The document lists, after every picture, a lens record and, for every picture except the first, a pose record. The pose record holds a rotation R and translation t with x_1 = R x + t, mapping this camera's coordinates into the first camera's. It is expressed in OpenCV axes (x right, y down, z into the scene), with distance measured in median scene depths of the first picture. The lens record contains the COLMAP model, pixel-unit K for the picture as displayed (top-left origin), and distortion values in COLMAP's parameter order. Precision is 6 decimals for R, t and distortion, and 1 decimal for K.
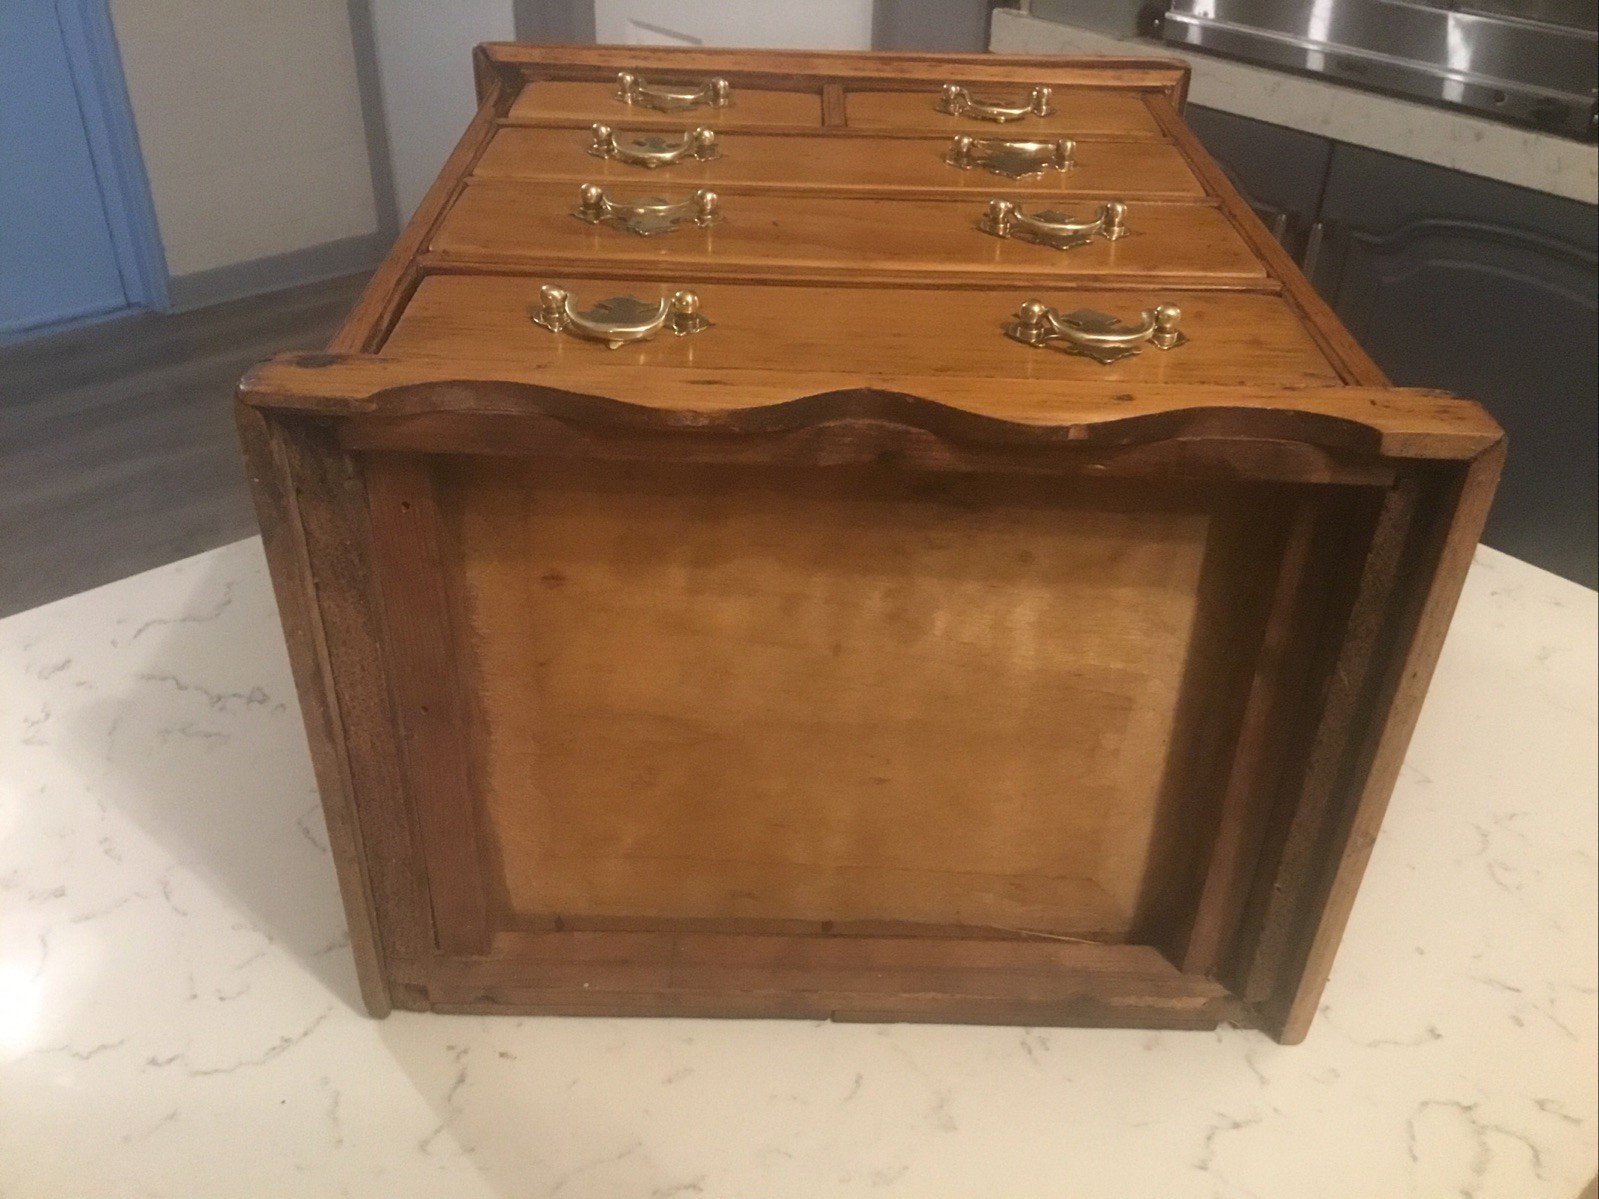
lens RADIAL K [[1421.9, 0, 797.3], [0, 1421.9, 605.2], [0, 0, 1]] dist [0.078609, -0.138965]
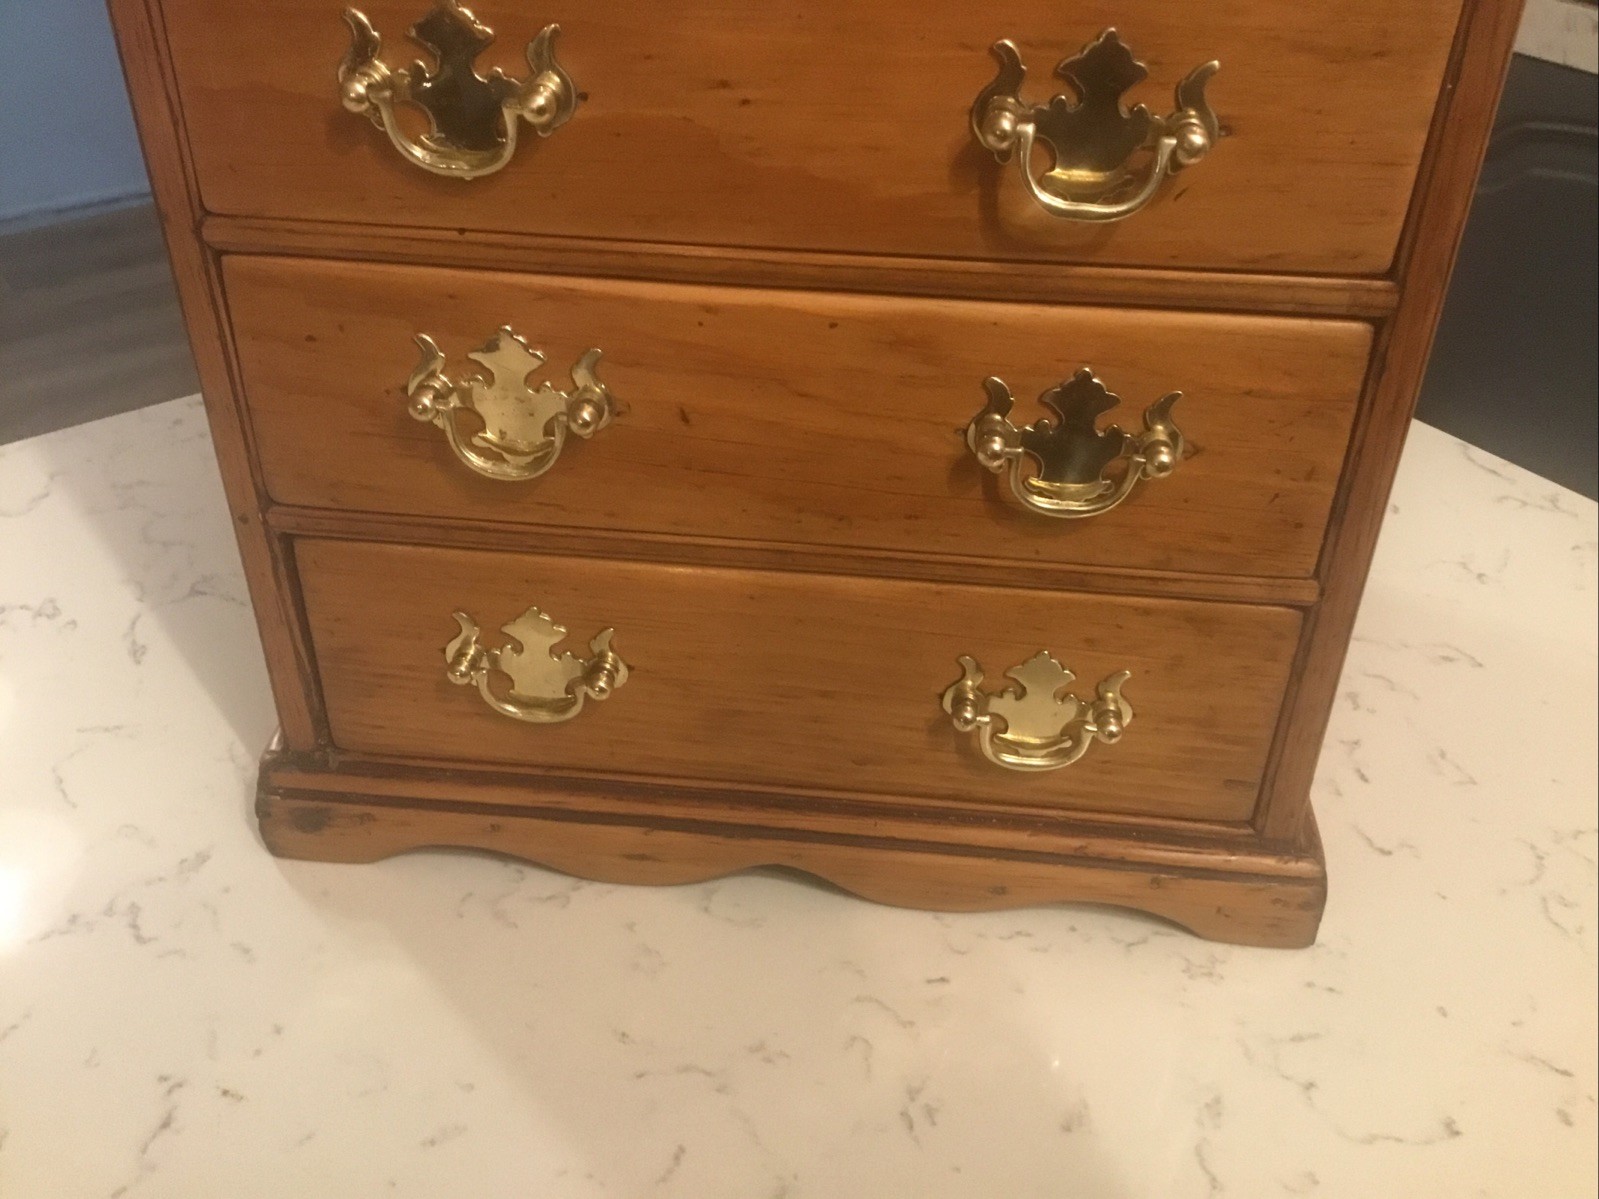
lens RADIAL K [[1421.9, 0, 801.1], [0, 1421.9, 601.5], [0, 0, 1]] dist [0.078609, -0.138965]
pose [[0.998107, 0.044160, -0.042811, 0.116679], [-0.041814, 0.997653, 0.054231, -0.005718], [0.045105, -0.052338, 0.997610, 0.234899]]
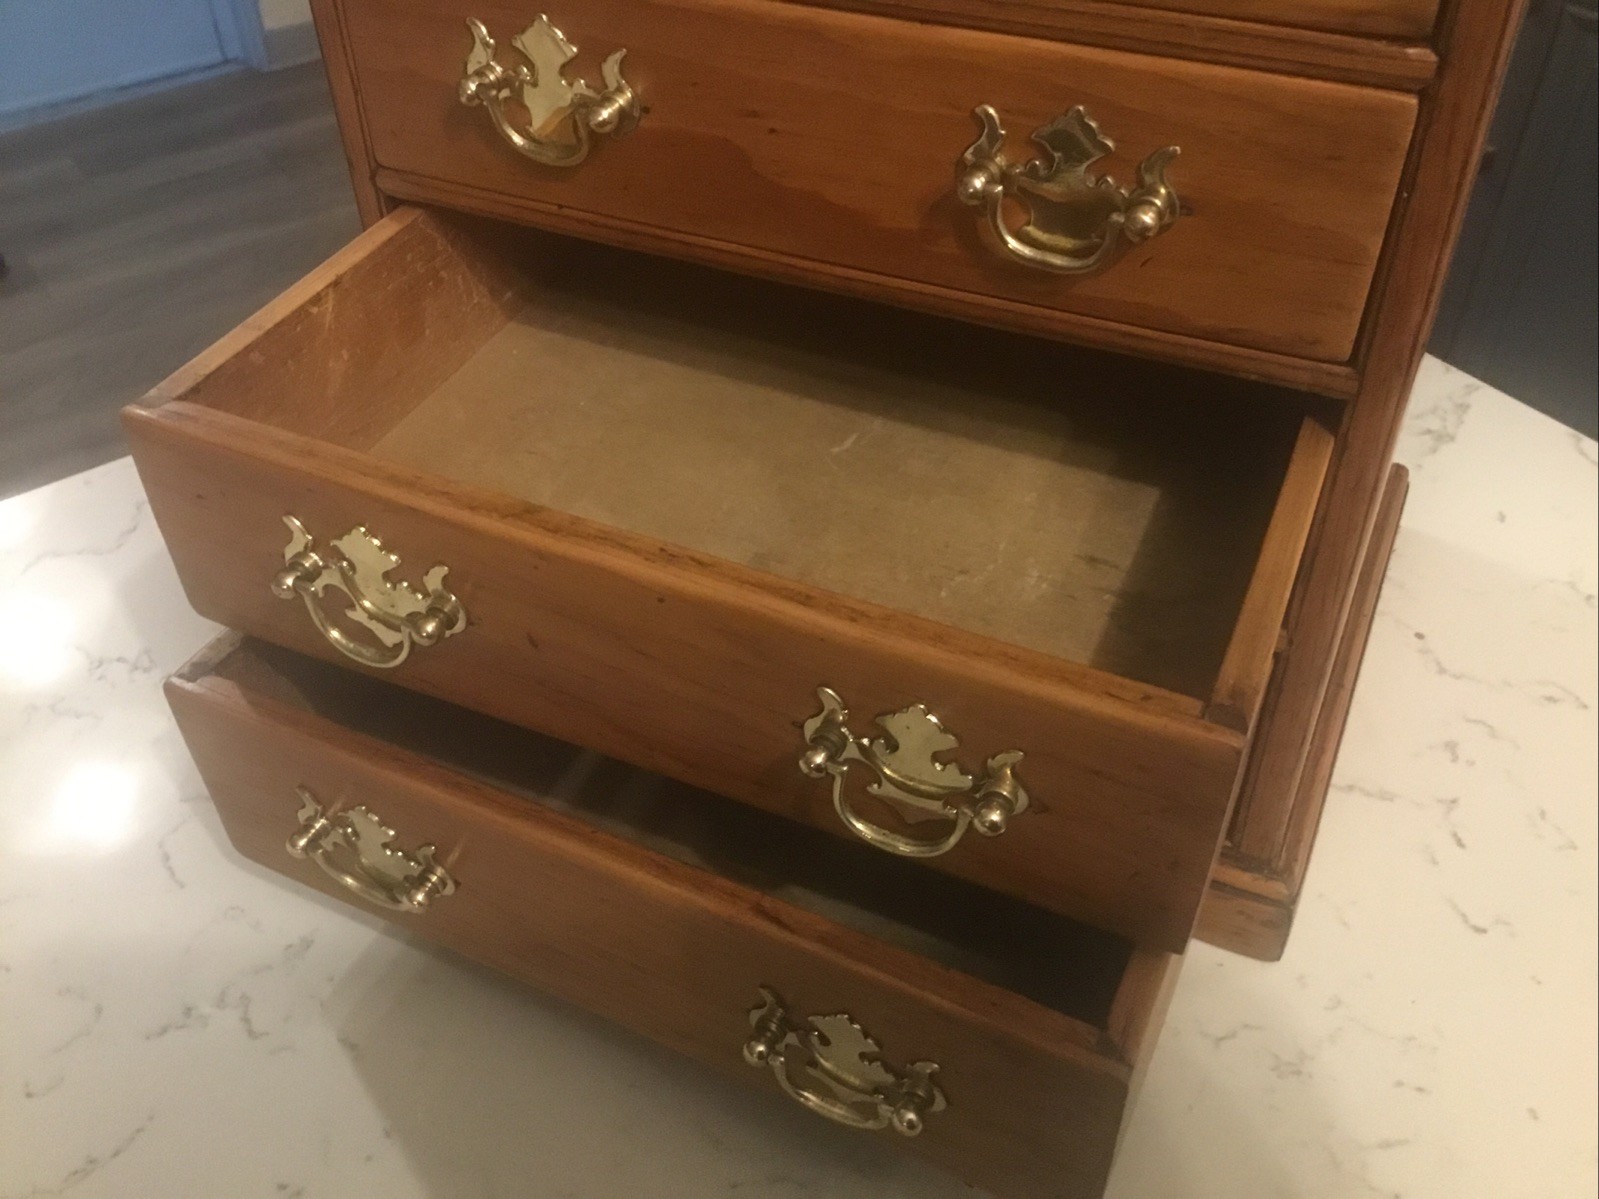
lens RADIAL K [[1421.9, 0, 803.6], [0, 1421.9, 598.5], [0, 0, 1]] dist [0.078609, -0.138965]
pose [[0.995213, 0.038701, -0.089744, 0.105970], [-0.023423, 0.985944, 0.165424, -0.152192], [0.094885, -0.162530, 0.982131, 0.260992]]
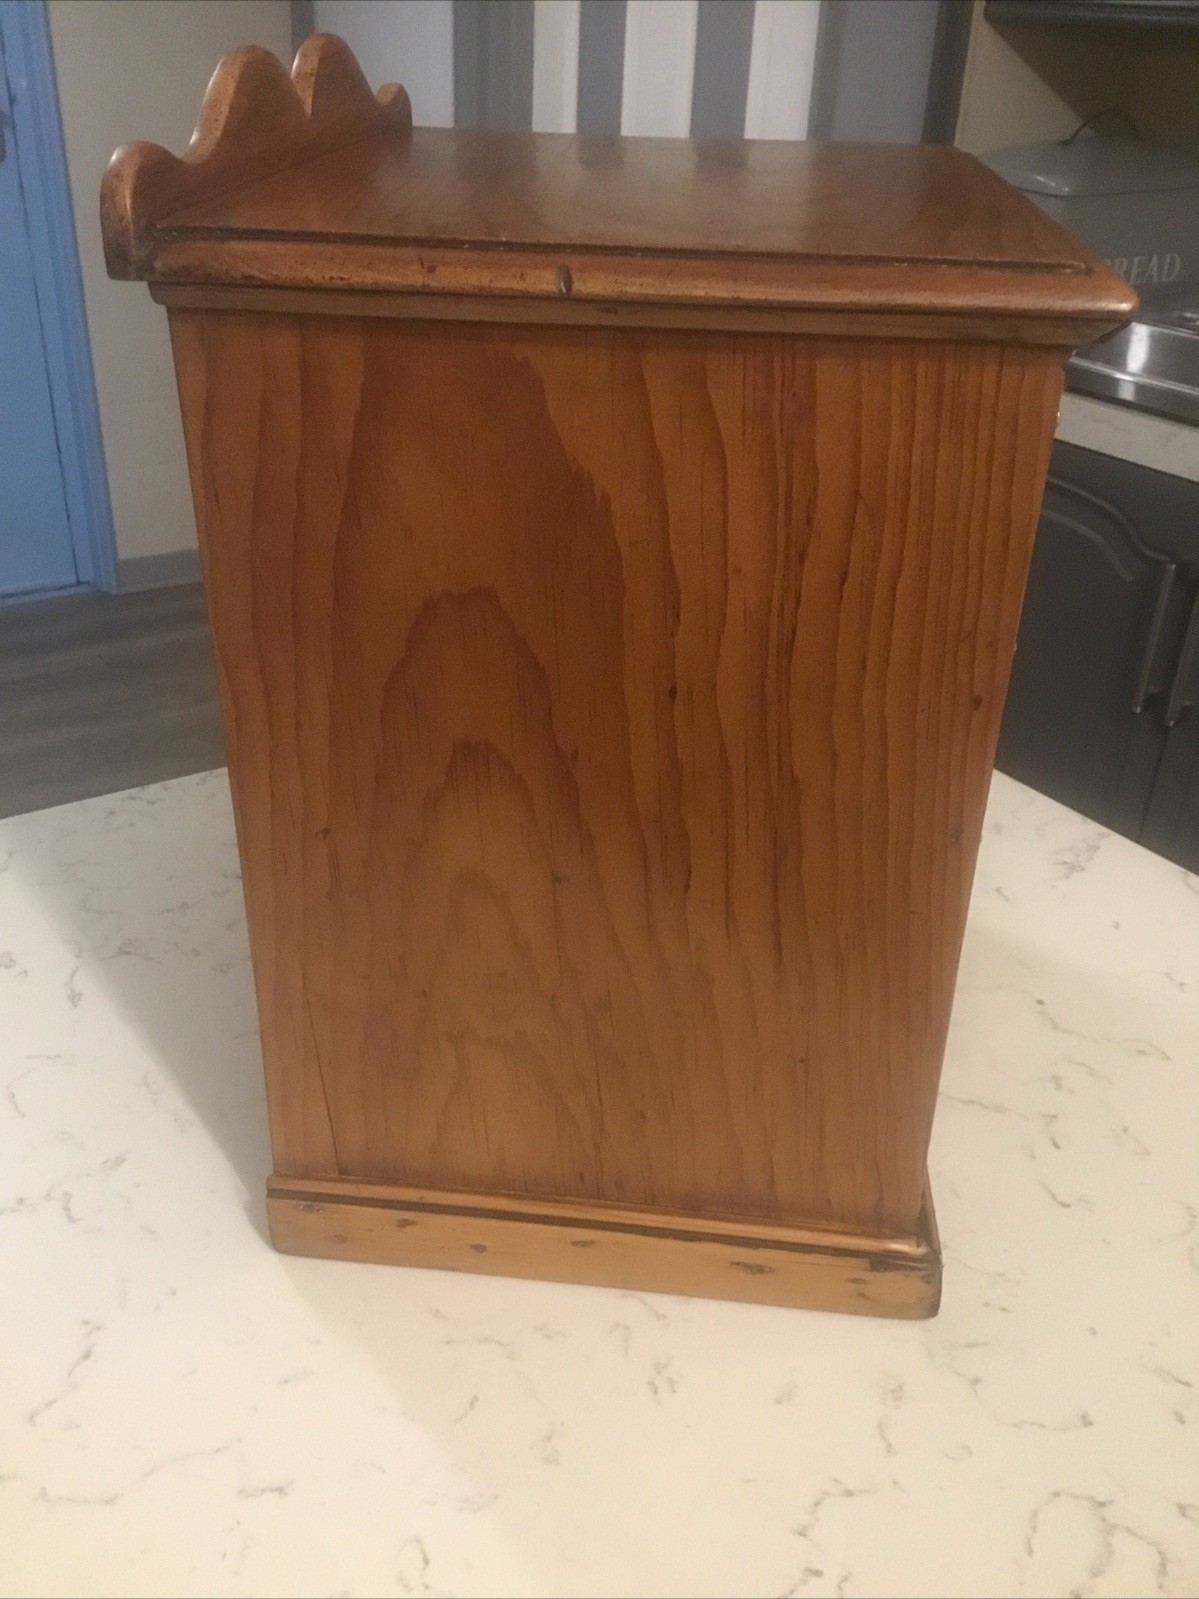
lens RADIAL K [[1421.9, 0, 597.8], [0, 1421.9, 811.1], [0, 0, 1]] dist [0.078609, -0.138965]
pose [[0.992548, 0.076063, -0.095199, 0.174772], [-0.082730, 0.994239, -0.068152, -0.011623], [0.089467, 0.075519, 0.993123, -0.005350]]
